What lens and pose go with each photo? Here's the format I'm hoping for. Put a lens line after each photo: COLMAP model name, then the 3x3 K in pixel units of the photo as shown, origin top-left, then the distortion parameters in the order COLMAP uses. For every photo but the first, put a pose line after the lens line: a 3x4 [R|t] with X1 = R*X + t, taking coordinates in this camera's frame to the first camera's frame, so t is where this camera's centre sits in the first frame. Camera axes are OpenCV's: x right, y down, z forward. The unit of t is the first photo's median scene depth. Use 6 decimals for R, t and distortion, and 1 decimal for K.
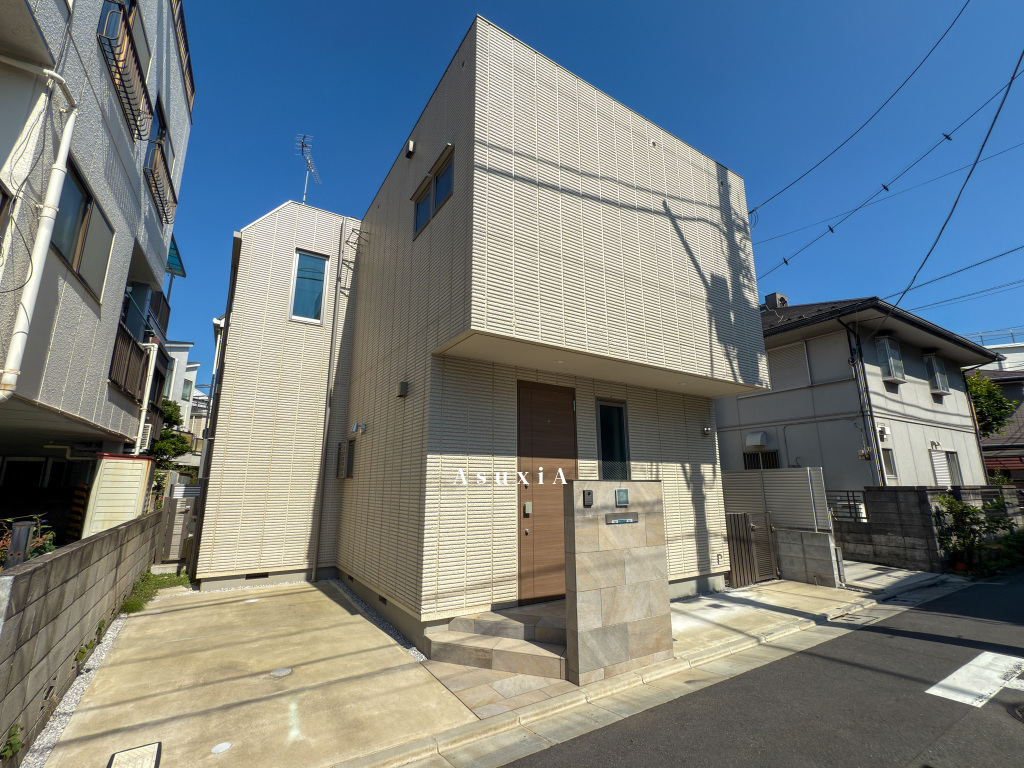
lens RADIAL K [[455.5, 0, 511.1], [0, 455.5, 385.5], [0, 0, 1]] dist [-0.001731, 0.000222]
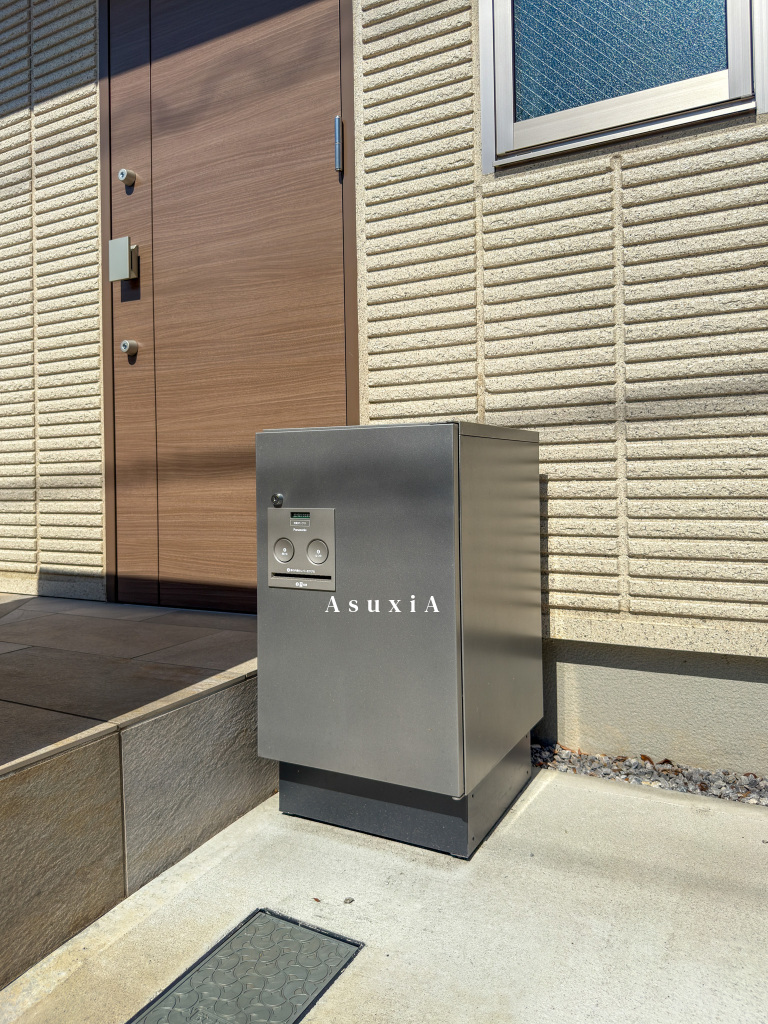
lens RADIAL K [[758.2, 0, 384.6], [0, 758.2, 471.3], [0, 0, 1]] dist [0.002569, -0.001022]
pose [[0.484596, -0.008167, -0.874700, 0.558279], [0.205812, 0.972949, 0.104939, 0.424071], [0.850181, -0.230877, 0.473168, 1.016437]]
